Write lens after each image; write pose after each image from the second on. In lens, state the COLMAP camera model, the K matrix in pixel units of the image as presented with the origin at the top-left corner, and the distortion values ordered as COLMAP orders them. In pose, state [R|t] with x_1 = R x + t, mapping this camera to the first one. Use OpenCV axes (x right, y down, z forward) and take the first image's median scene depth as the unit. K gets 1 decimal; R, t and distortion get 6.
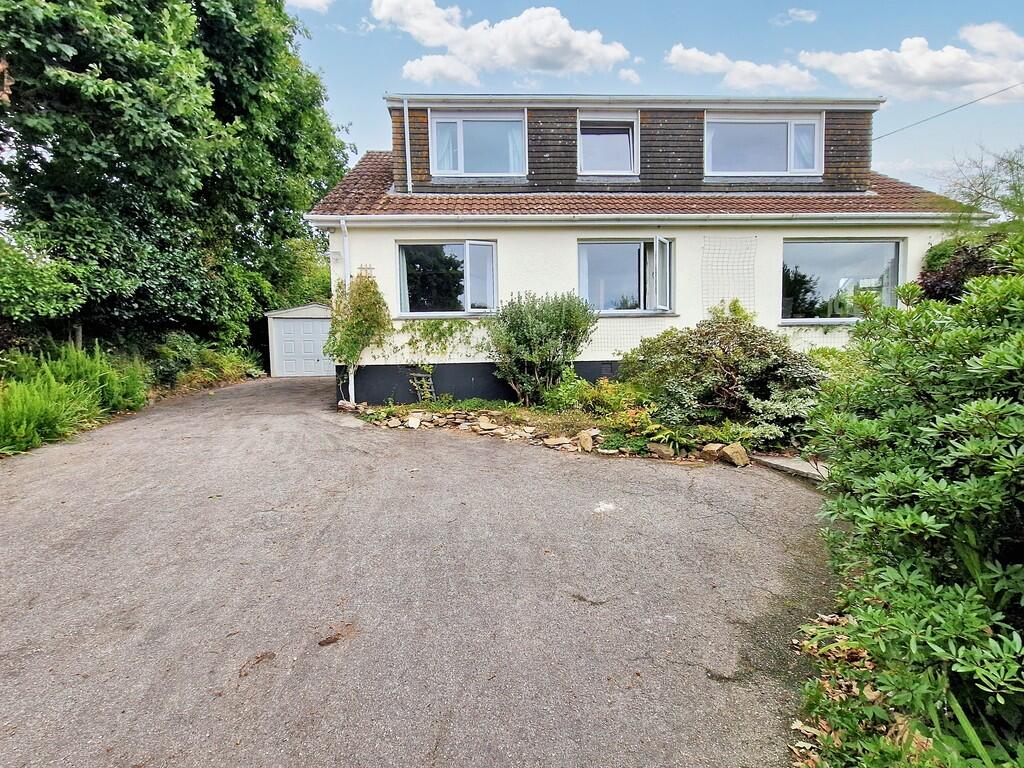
lens RADIAL K [[420.4, 0, 483.6], [0, 420.4, 383.7], [0, 0, 1]] dist [0.000213, 0.000037]
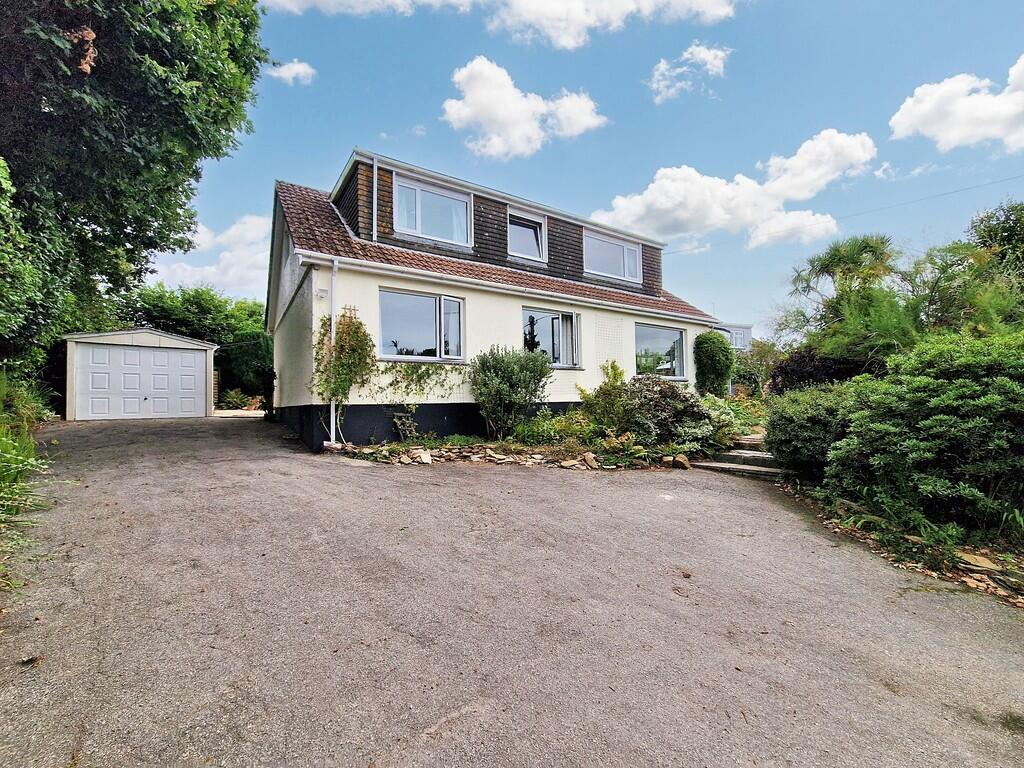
lens RADIAL K [[420.4, 0, 483.6], [0, 420.4, 383.7], [0, 0, 1]] dist [0.000213, 0.000037]
pose [[0.870229, 0.030462, 0.491705, -0.490846], [0.019130, 0.995244, -0.095513, 0.007326], [-0.492276, 0.092525, 0.865508, -0.016526]]
